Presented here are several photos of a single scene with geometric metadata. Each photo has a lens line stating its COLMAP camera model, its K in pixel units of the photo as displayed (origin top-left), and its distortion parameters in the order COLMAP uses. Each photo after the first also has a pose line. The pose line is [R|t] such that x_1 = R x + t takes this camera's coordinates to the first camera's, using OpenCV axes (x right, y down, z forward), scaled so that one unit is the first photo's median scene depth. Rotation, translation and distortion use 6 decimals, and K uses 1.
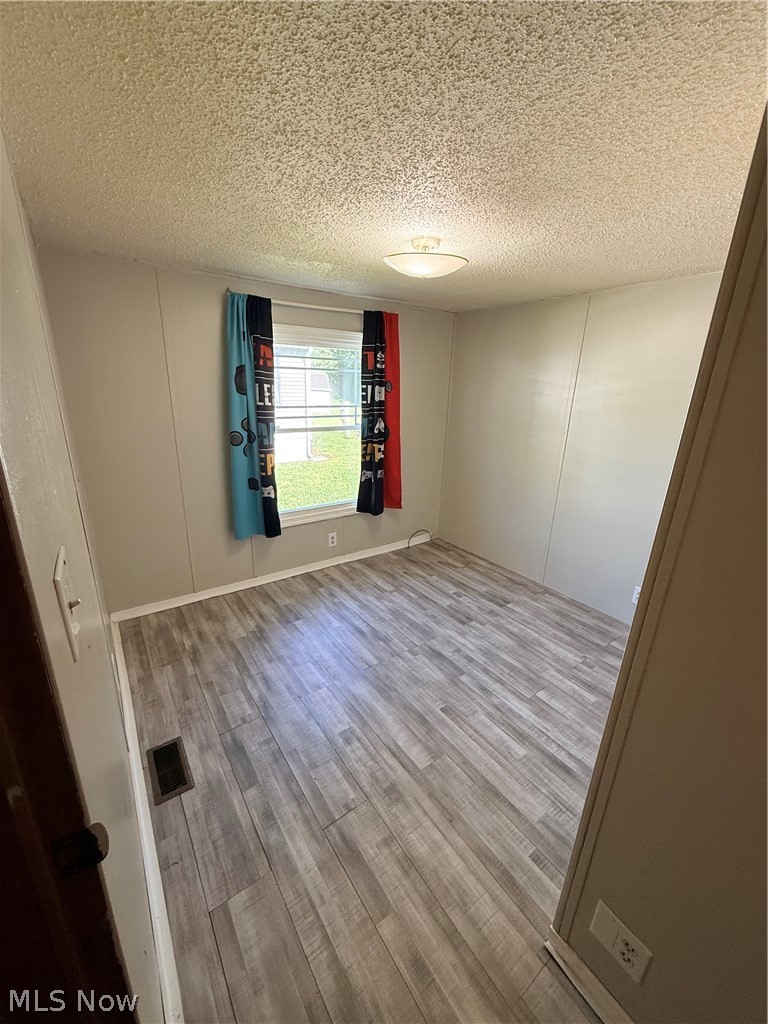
lens RADIAL K [[408.4, 0, 379.9], [0, 408.4, 512.1], [0, 0, 1]] dist [0.001824, 0.000061]
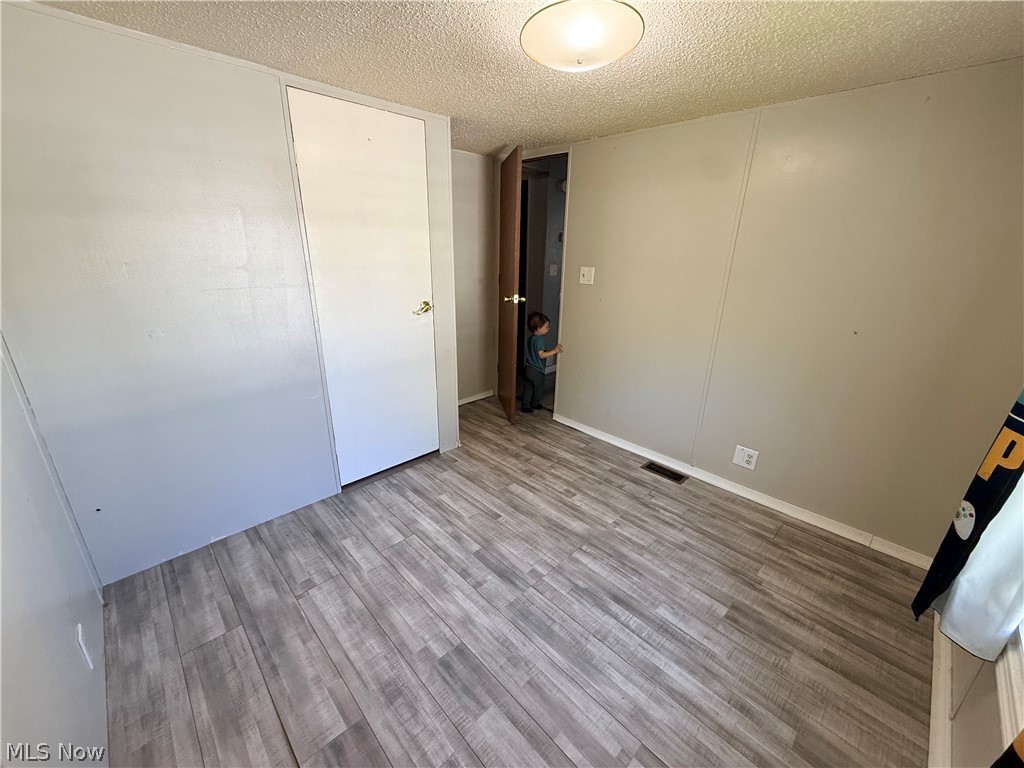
lens RADIAL K [[408.4, 0, 510.3], [0, 408.4, 383.2], [0, 0, 1]] dist [0.001824, 0.000061]
pose [[-0.986282, 0.001405, -0.165065, 0.278314], [-0.097340, 0.802653, 0.588450, -0.430529], [0.133316, 0.596445, -0.791505, 1.505338]]
